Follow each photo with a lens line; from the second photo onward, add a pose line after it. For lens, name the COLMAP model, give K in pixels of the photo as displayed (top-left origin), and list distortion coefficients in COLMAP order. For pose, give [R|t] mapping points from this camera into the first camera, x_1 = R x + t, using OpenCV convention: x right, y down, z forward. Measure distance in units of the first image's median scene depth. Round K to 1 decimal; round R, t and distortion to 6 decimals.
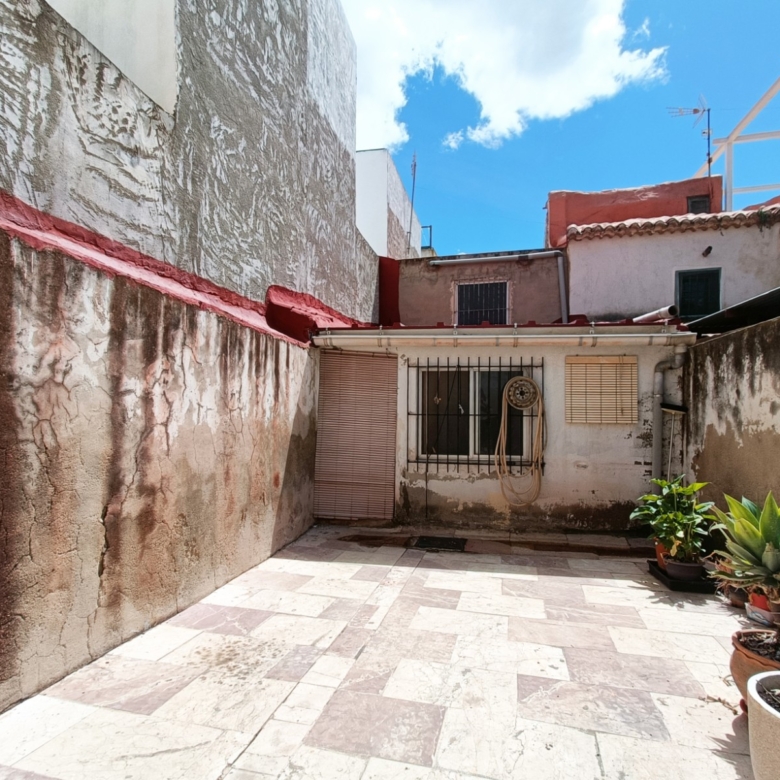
lens RADIAL K [[443.9, 0, 389.8], [0, 443.9, 392.5], [0, 0, 1]] dist [0.000903, 0.000261]
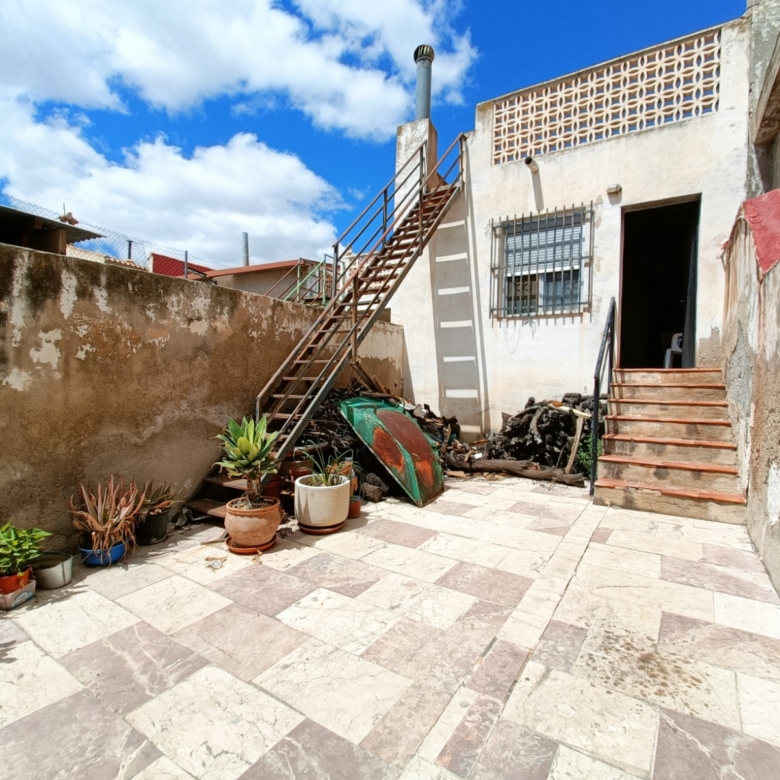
lens RADIAL K [[443.9, 0, 389.9], [0, 443.9, 390.9], [0, 0, 1]] dist [0.000903, 0.000261]
pose [[-0.936478, -0.033612, 0.349112, -0.184801], [-0.038812, 0.999215, -0.007908, 0.098615], [-0.348573, -0.020956, -0.937047, 2.047621]]
